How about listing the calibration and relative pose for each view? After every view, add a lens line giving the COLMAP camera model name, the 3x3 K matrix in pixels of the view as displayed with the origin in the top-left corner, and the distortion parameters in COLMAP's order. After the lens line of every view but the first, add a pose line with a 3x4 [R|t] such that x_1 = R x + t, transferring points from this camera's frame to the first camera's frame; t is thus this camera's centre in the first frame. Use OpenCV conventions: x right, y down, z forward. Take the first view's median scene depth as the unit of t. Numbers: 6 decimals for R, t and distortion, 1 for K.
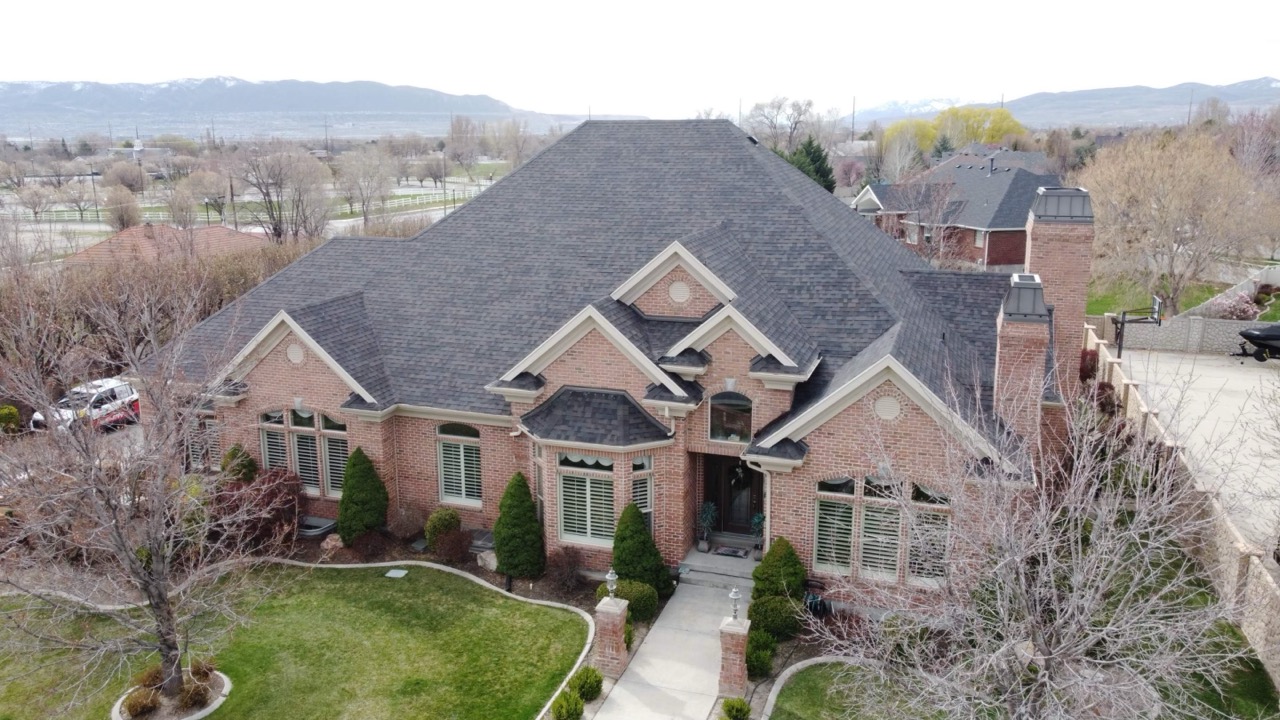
lens RADIAL K [[961.5, 0, 640.5], [0, 961.5, 358.2], [0, 0, 1]] dist [-0.006130, -0.002347]
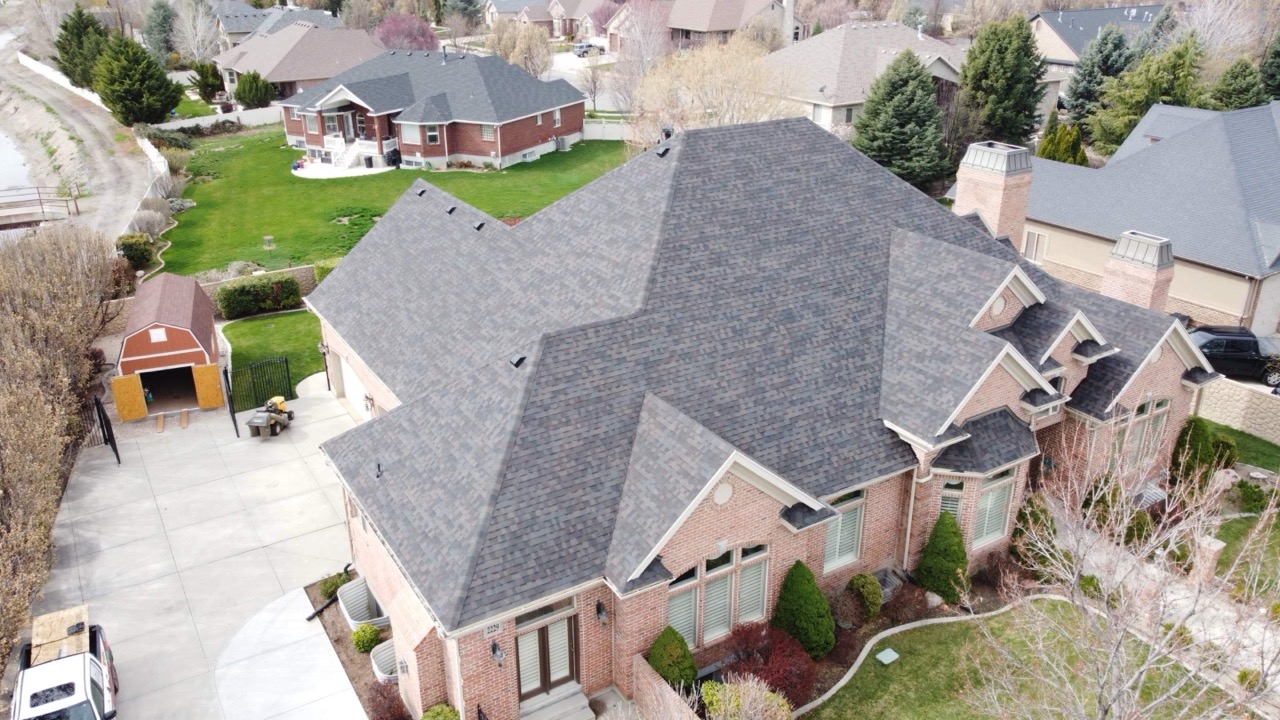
lens RADIAL K [[961.5, 0, 639.8], [0, 961.5, 360.3], [0, 0, 1]] dist [-0.006130, -0.002347]
pose [[0.628966, -0.302778, 0.716050, -0.981691], [0.172910, 0.952456, 0.250859, -0.337029], [-0.757960, -0.033969, 0.651416, 0.545727]]
